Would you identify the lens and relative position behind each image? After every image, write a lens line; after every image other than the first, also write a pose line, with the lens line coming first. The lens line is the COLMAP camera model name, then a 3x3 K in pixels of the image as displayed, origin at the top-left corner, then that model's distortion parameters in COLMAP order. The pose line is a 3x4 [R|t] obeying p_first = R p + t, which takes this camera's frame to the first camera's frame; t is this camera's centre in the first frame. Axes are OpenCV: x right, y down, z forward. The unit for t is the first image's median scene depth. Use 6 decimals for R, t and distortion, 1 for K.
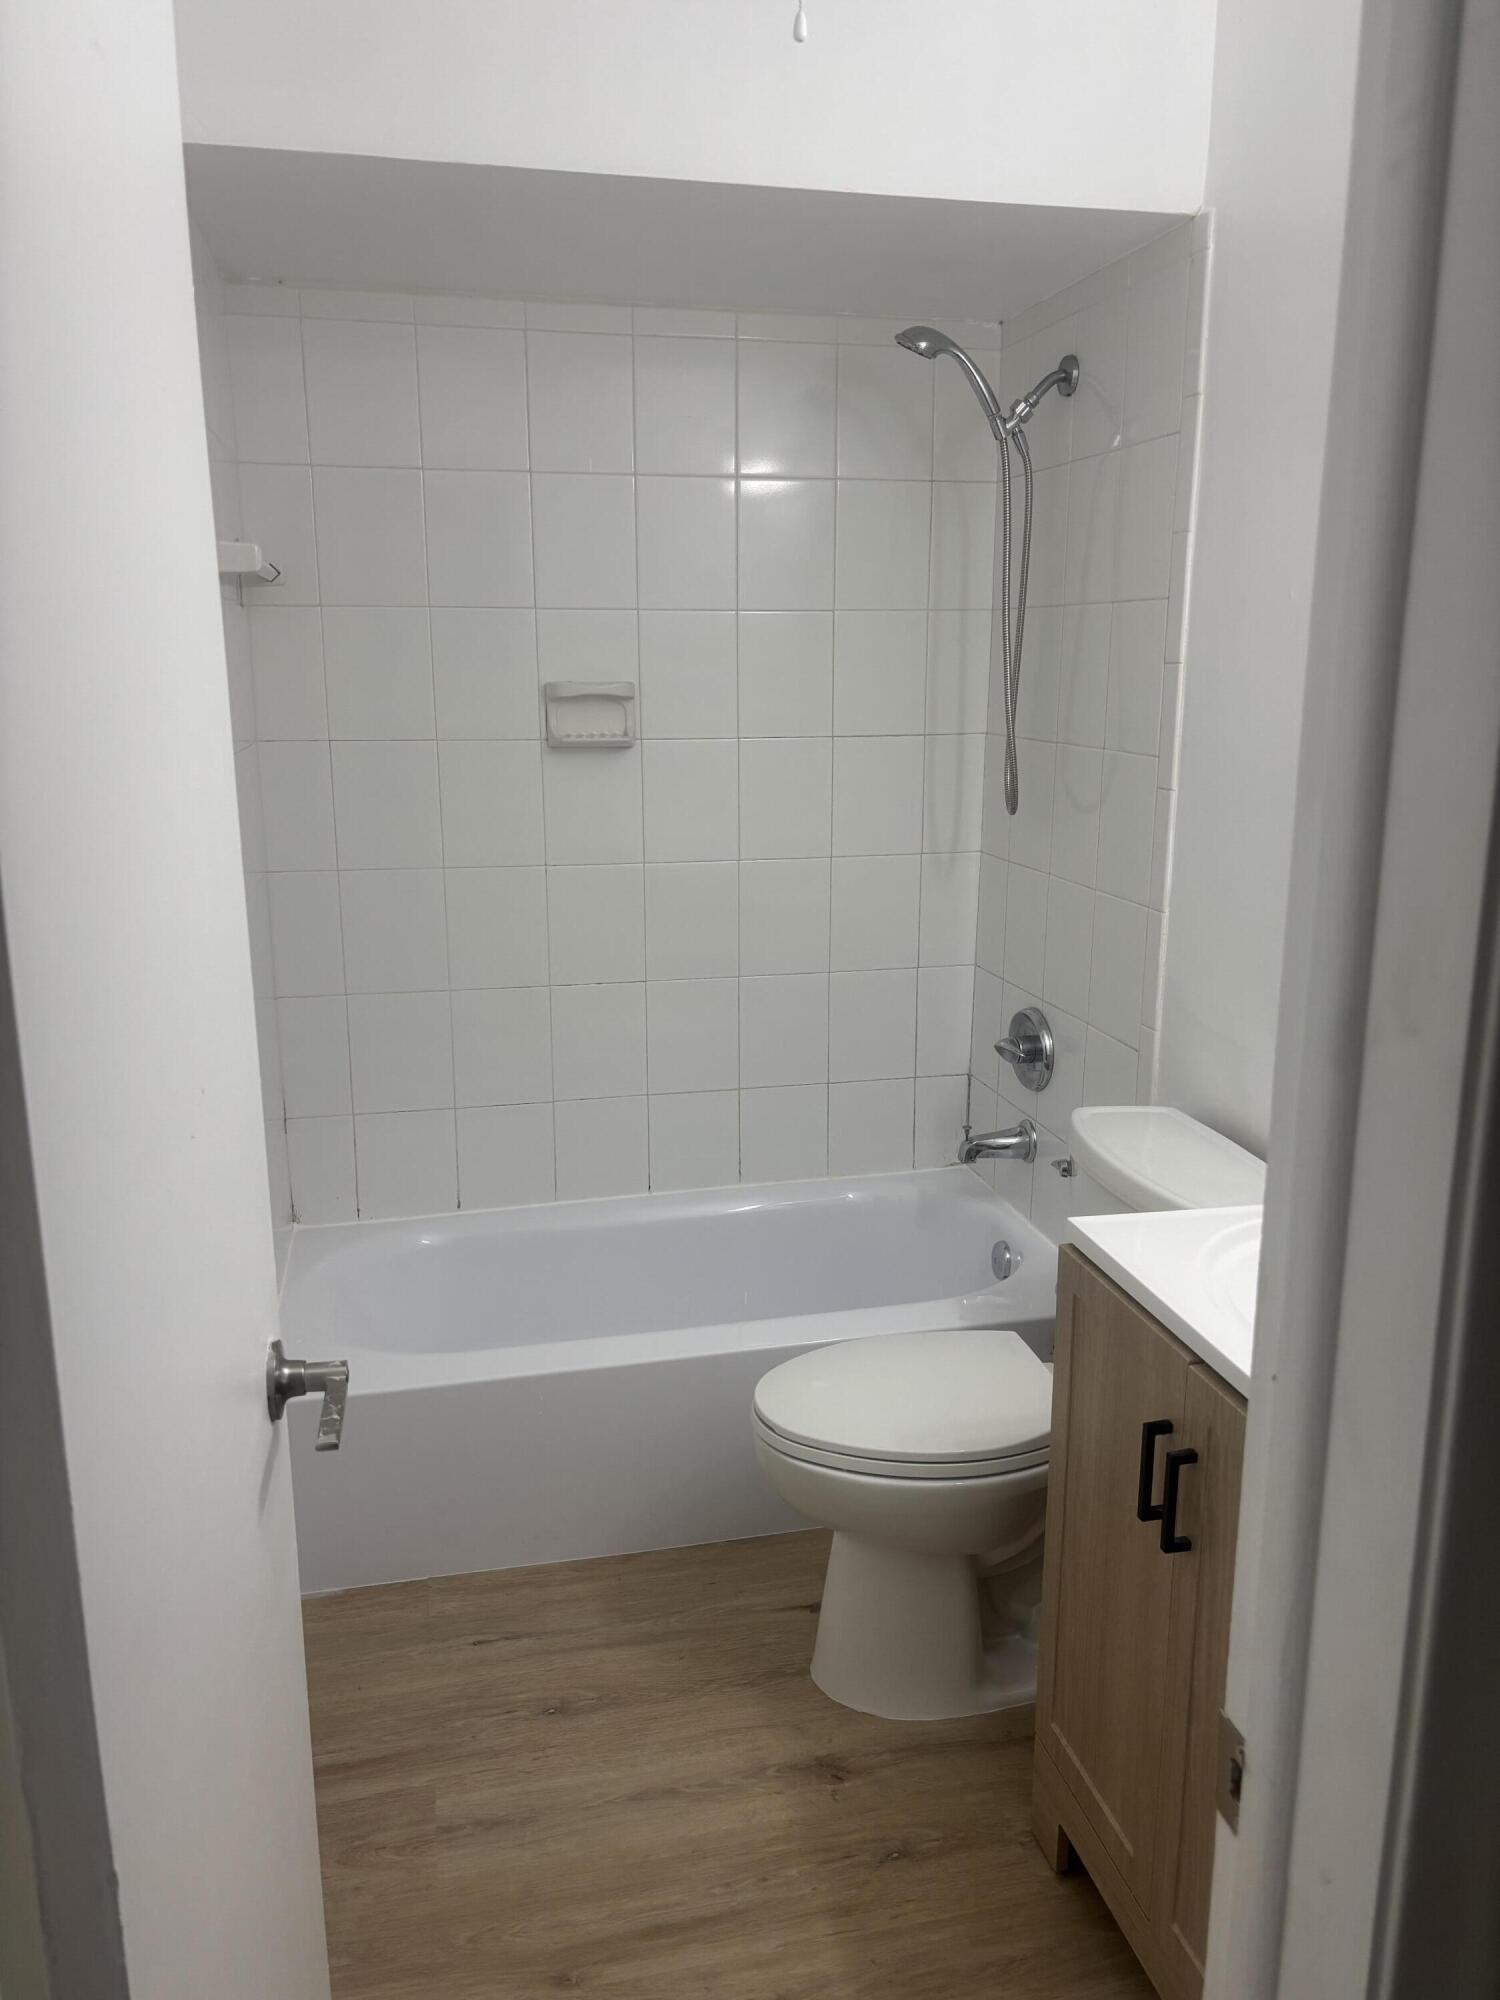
lens RADIAL K [[1521.5, 0, 750.0], [0, 1521.5, 1000.0], [0, 0, 1]] dist [0.054507, -0.067152]
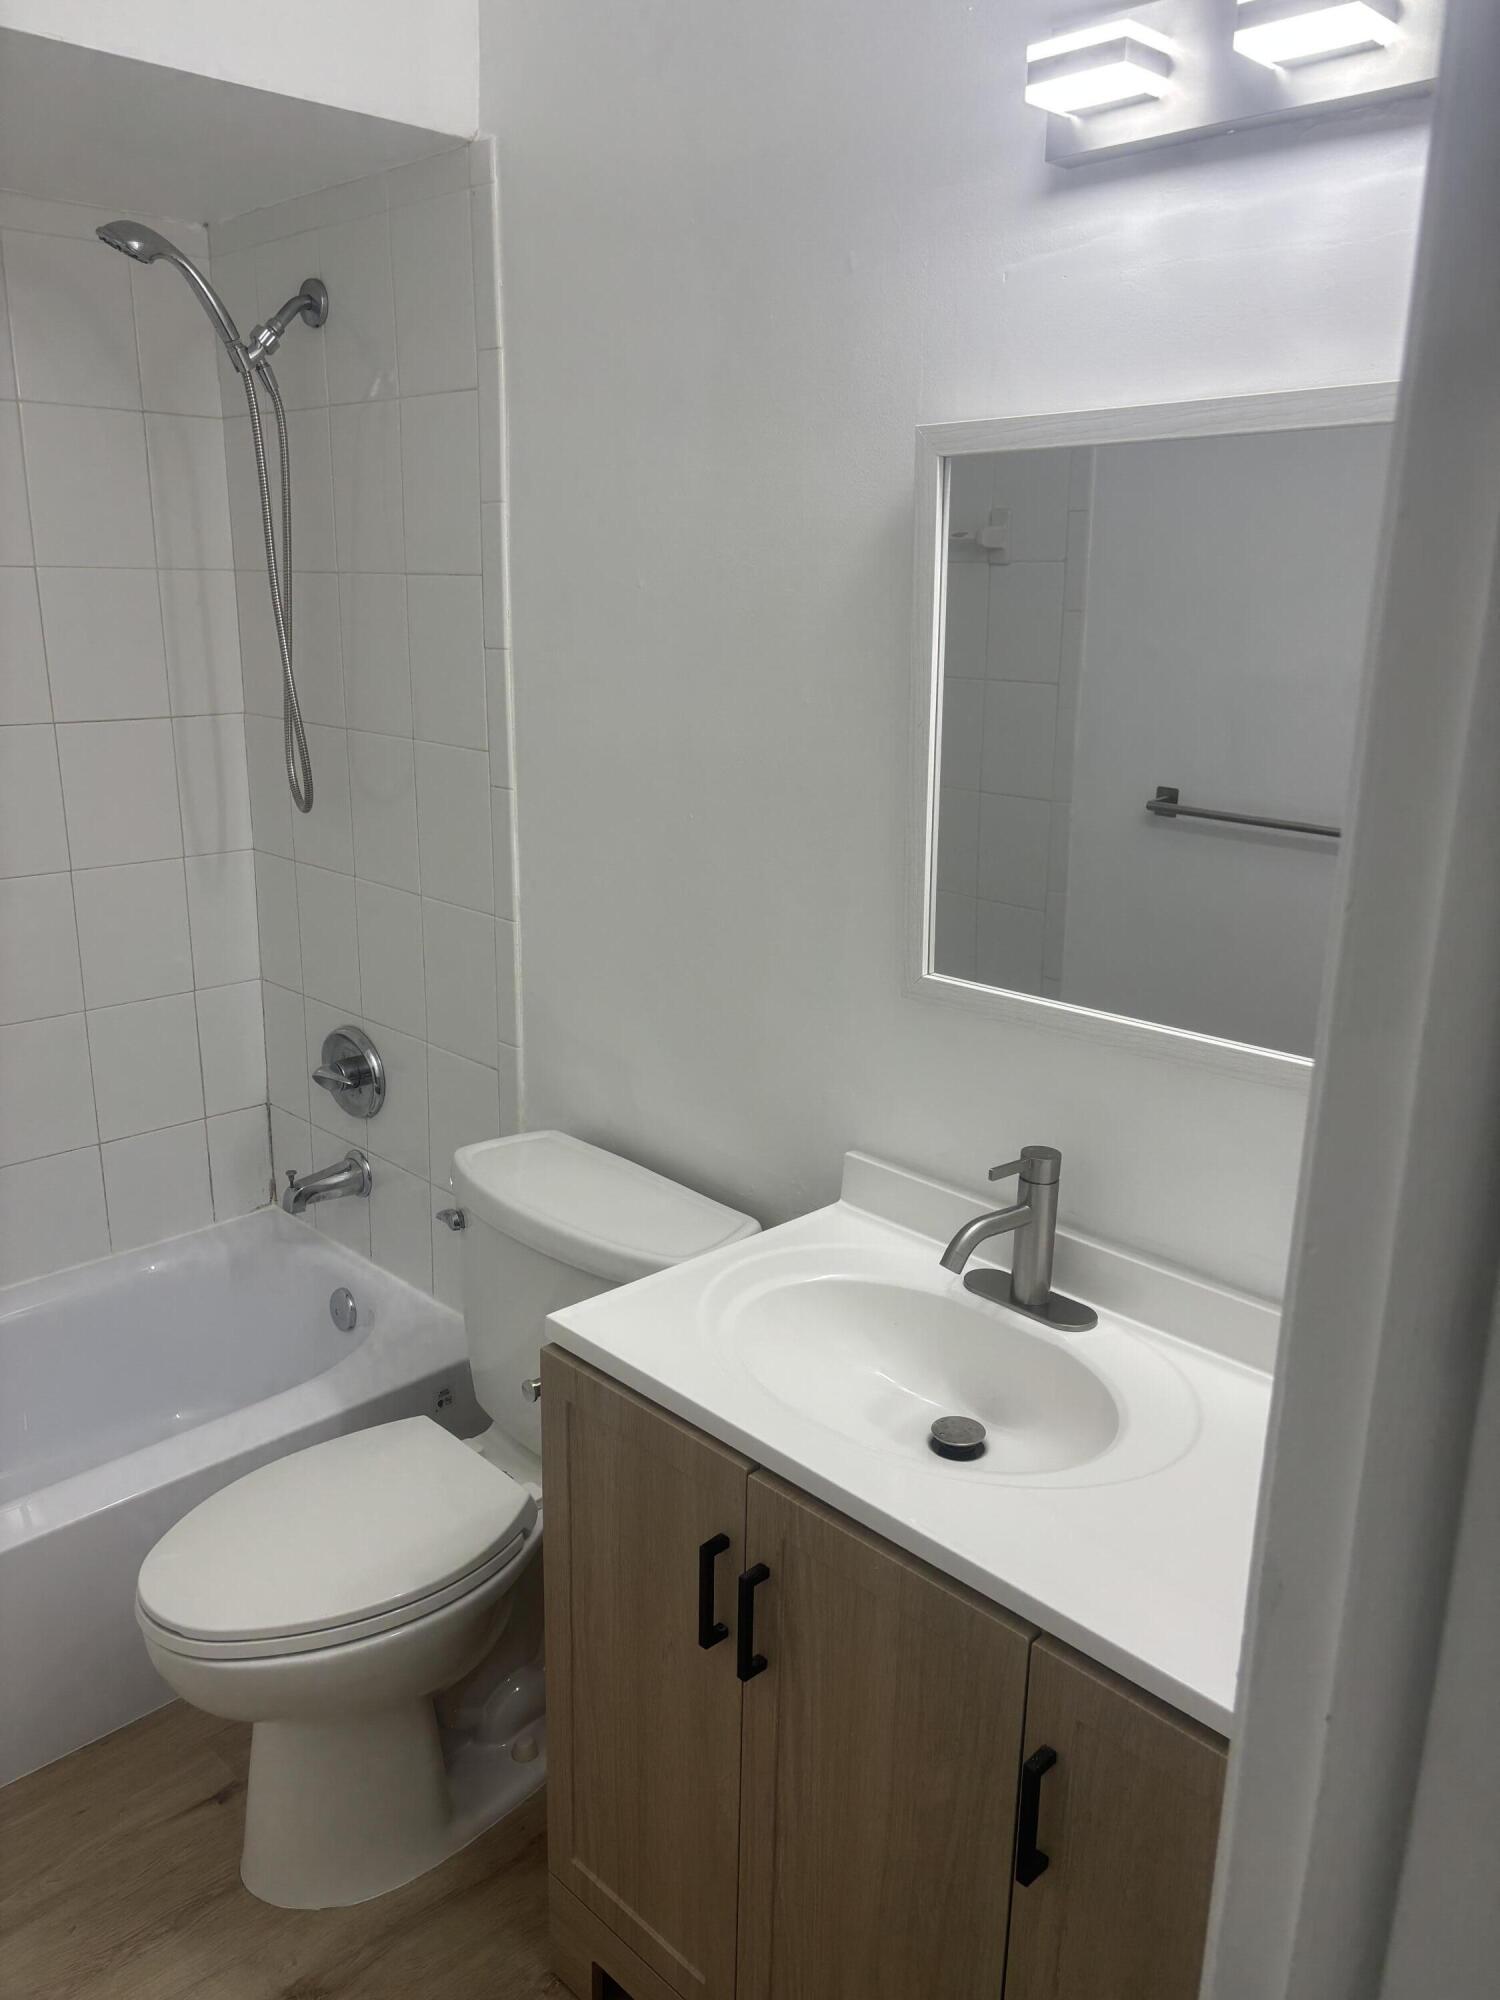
lens RADIAL K [[1524.6, 0, 747.4], [0, 1524.6, 1006.6], [0, 0, 1]] dist [0.055276, -0.068541]
pose [[0.849770, -0.129649, 0.510962, -0.079943], [0.101538, 0.991390, 0.082683, -0.063039], [-0.517282, -0.018380, 0.855618, 0.129109]]
